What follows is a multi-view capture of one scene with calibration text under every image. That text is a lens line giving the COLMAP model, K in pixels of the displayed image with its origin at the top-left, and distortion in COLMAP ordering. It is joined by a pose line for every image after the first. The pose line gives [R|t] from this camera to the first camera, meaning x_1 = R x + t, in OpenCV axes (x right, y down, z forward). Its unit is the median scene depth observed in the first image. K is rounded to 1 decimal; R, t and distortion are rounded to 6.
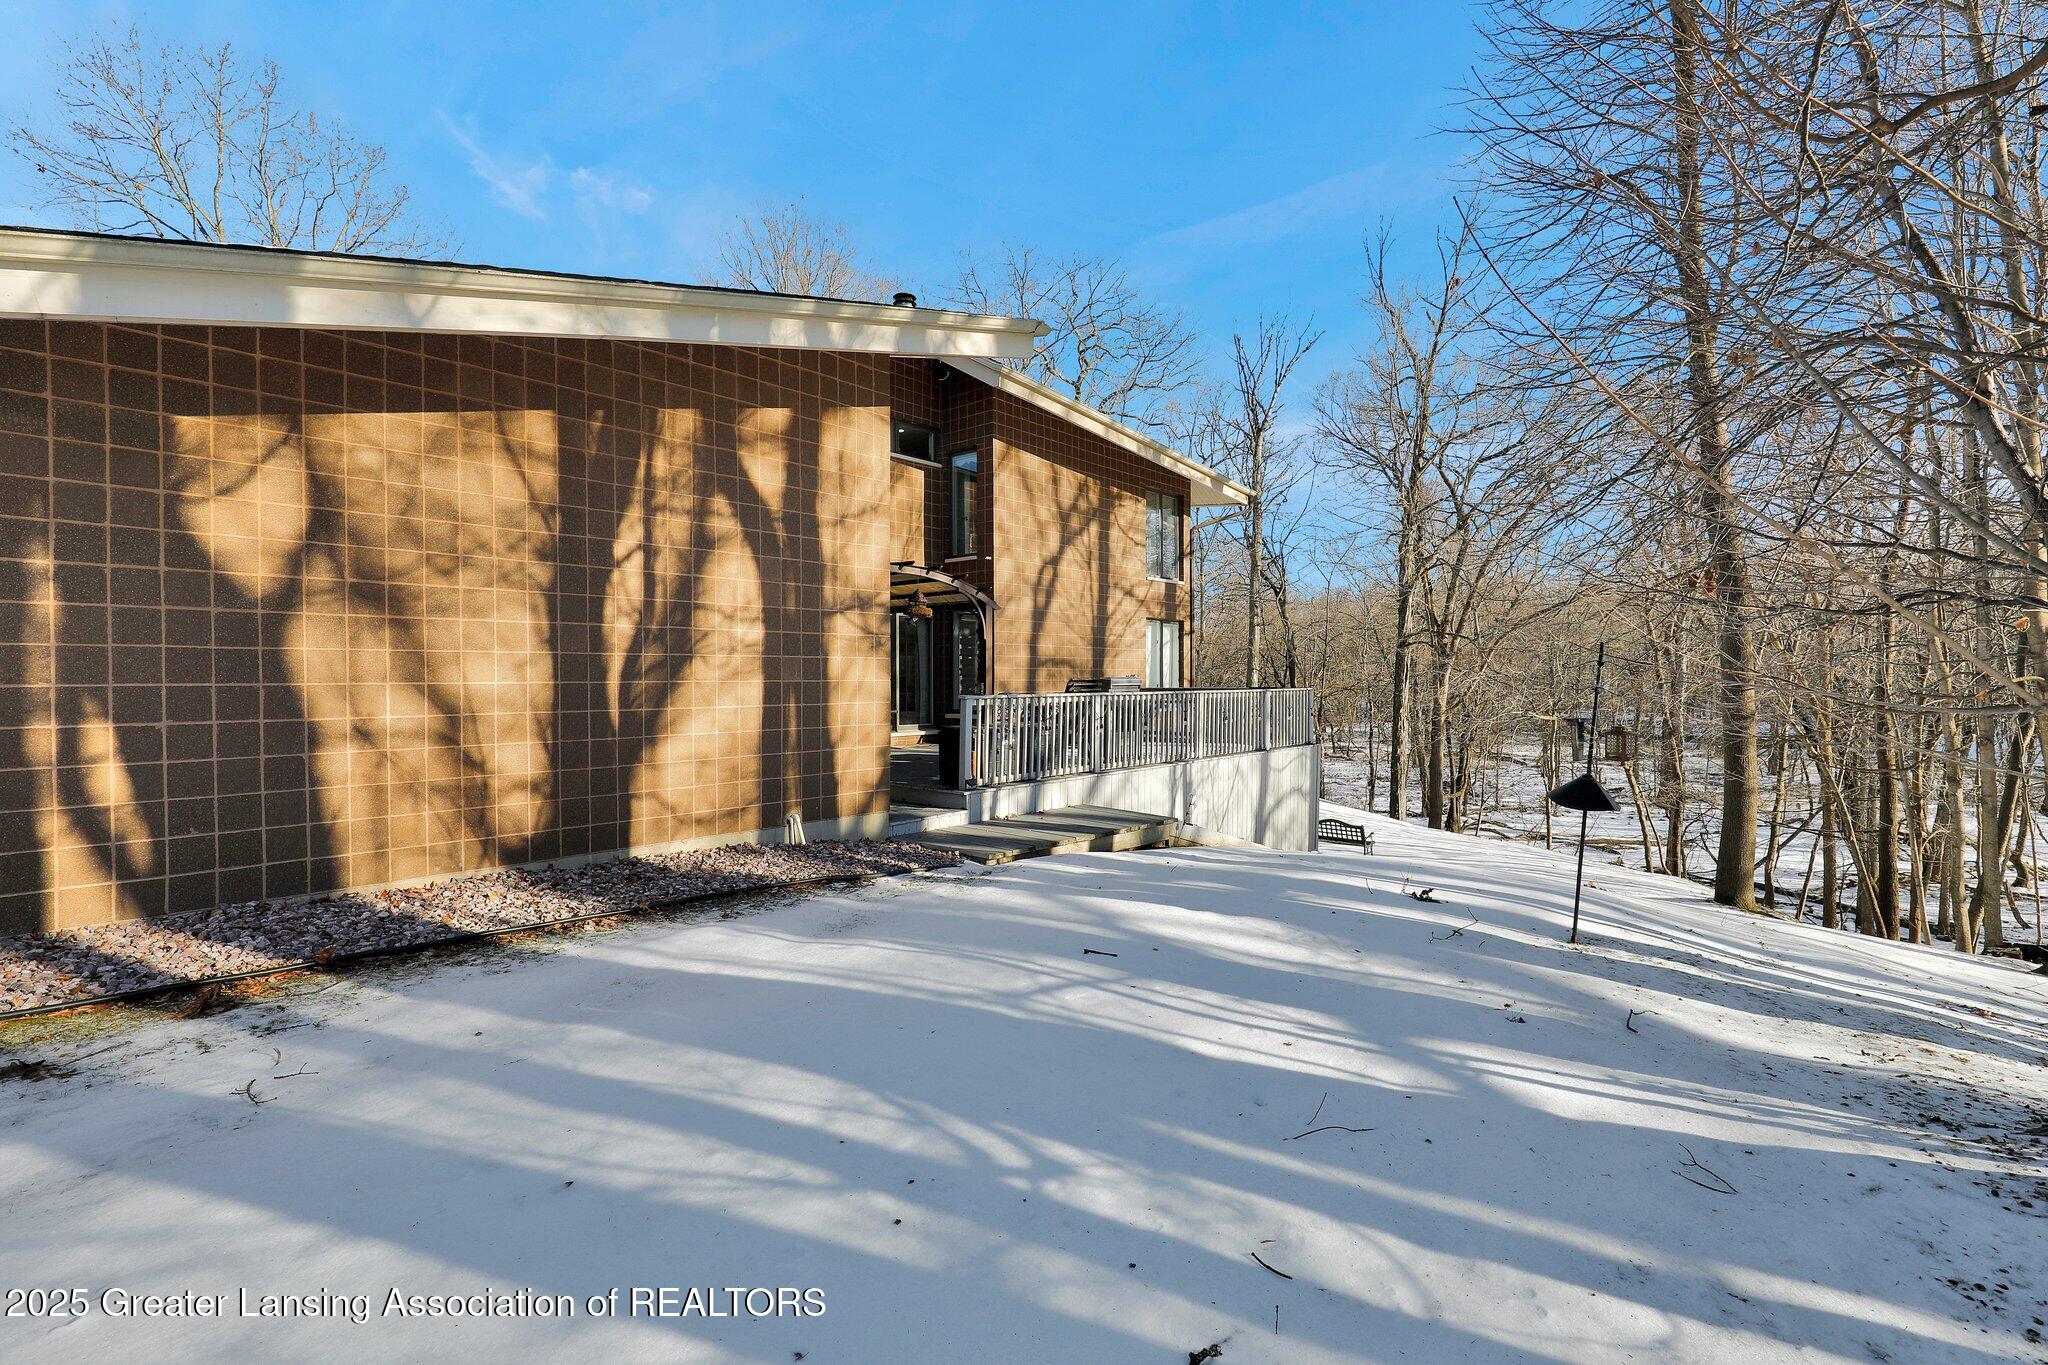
lens RADIAL K [[941.3, 0, 1024.1], [0, 941.3, 691.0], [0, 0, 1]] dist [-0.004356, 0.000604]
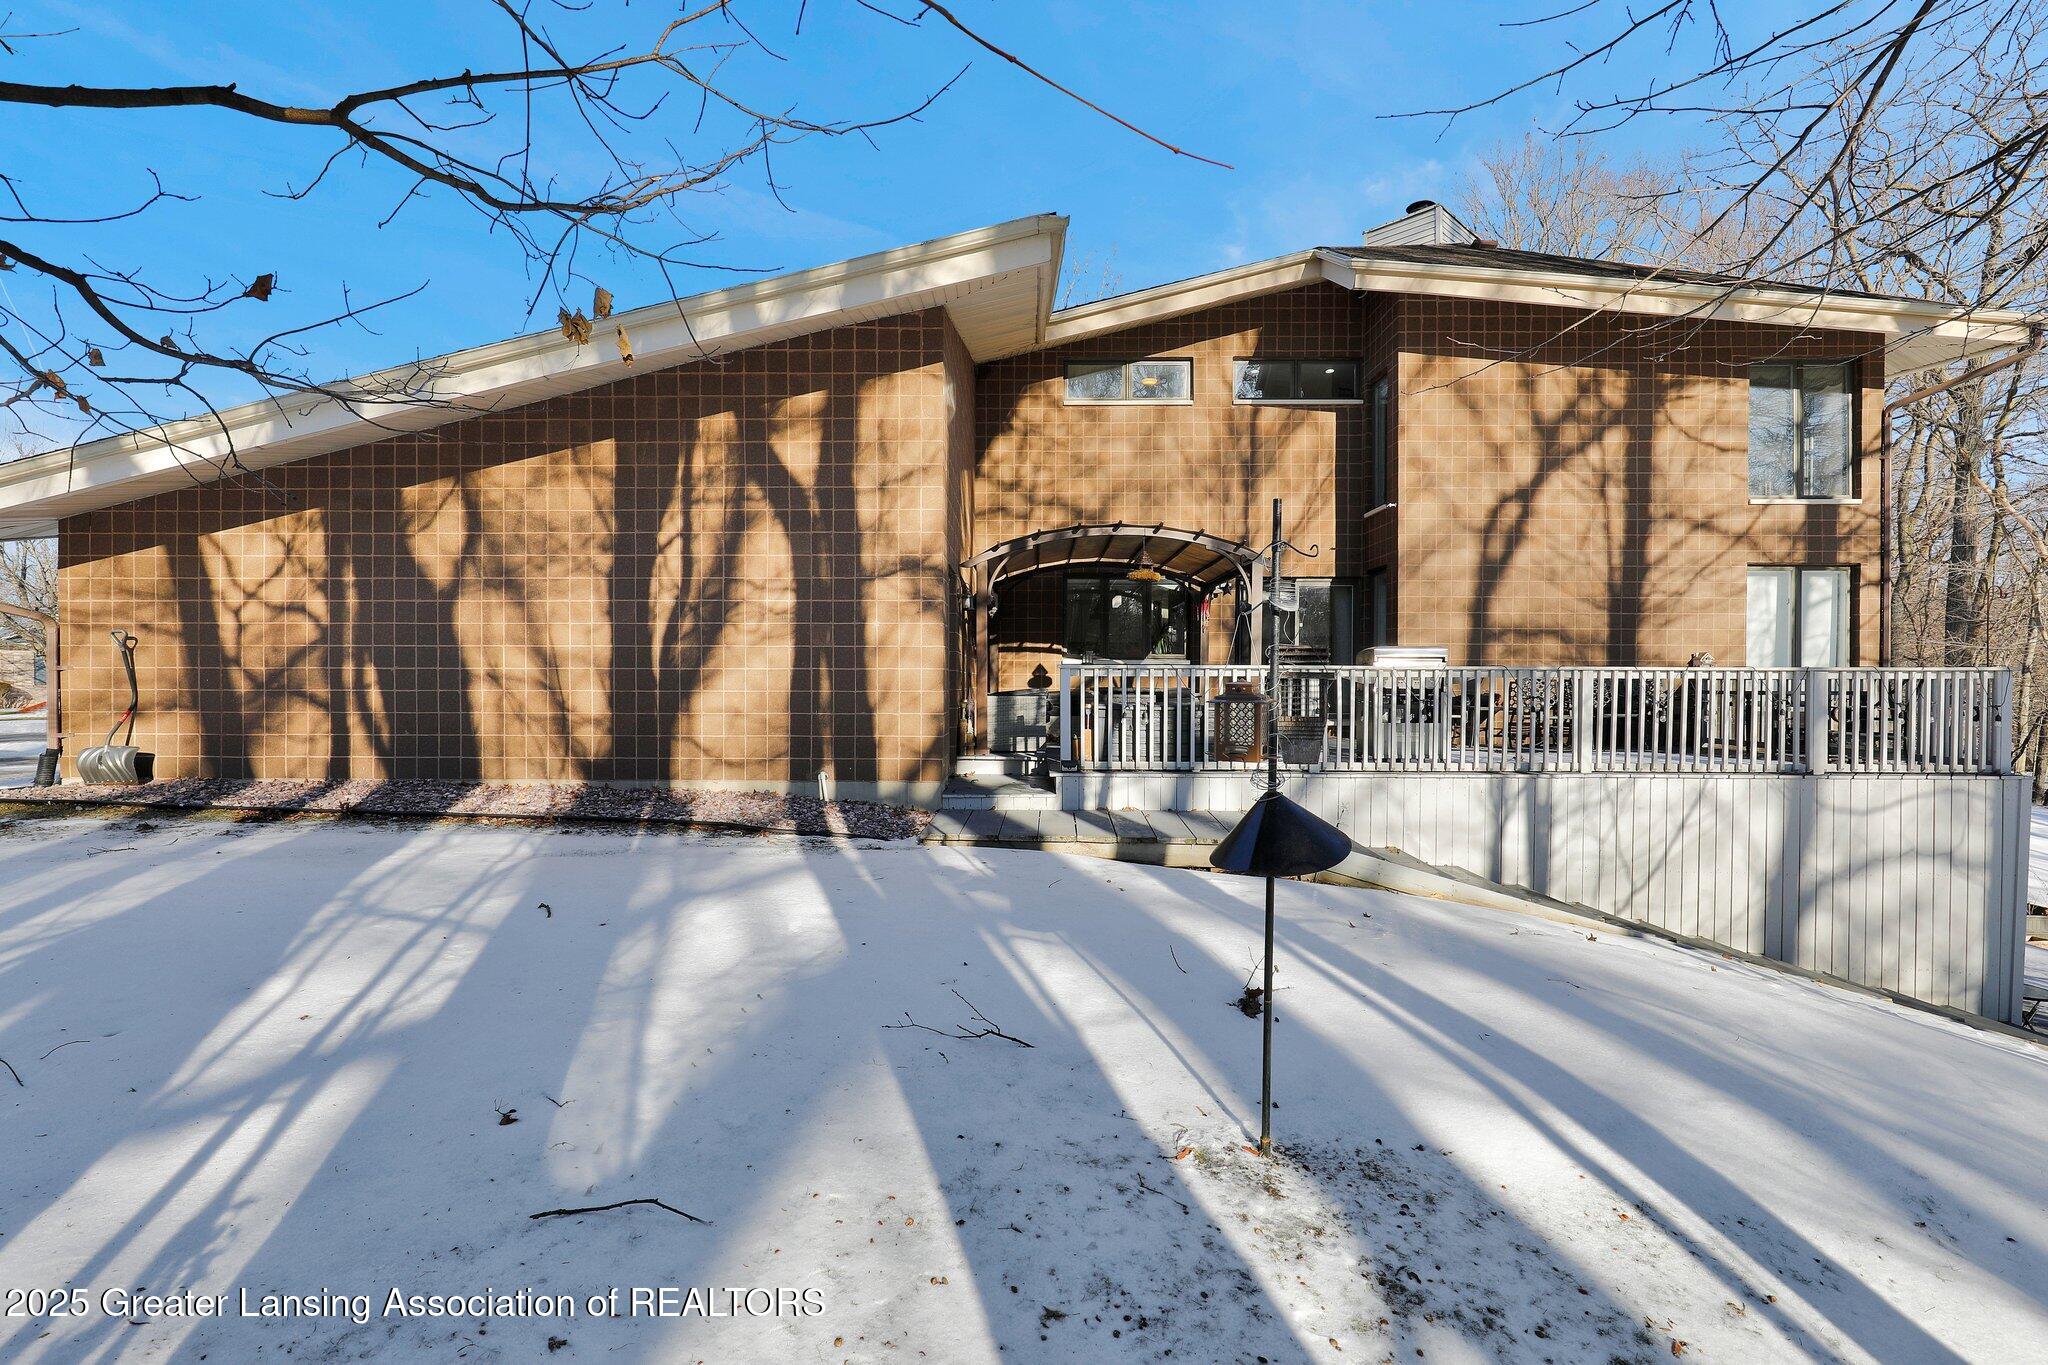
lens RADIAL K [[941.3, 0, 1022.1], [0, 941.3, 674.0], [0, 0, 1]] dist [-0.004356, 0.000604]
pose [[0.634041, 0.001117, -0.773298, 0.730593], [-0.015839, 0.999808, -0.011543, 0.031307], [0.773137, 0.019567, 0.633937, 0.509030]]
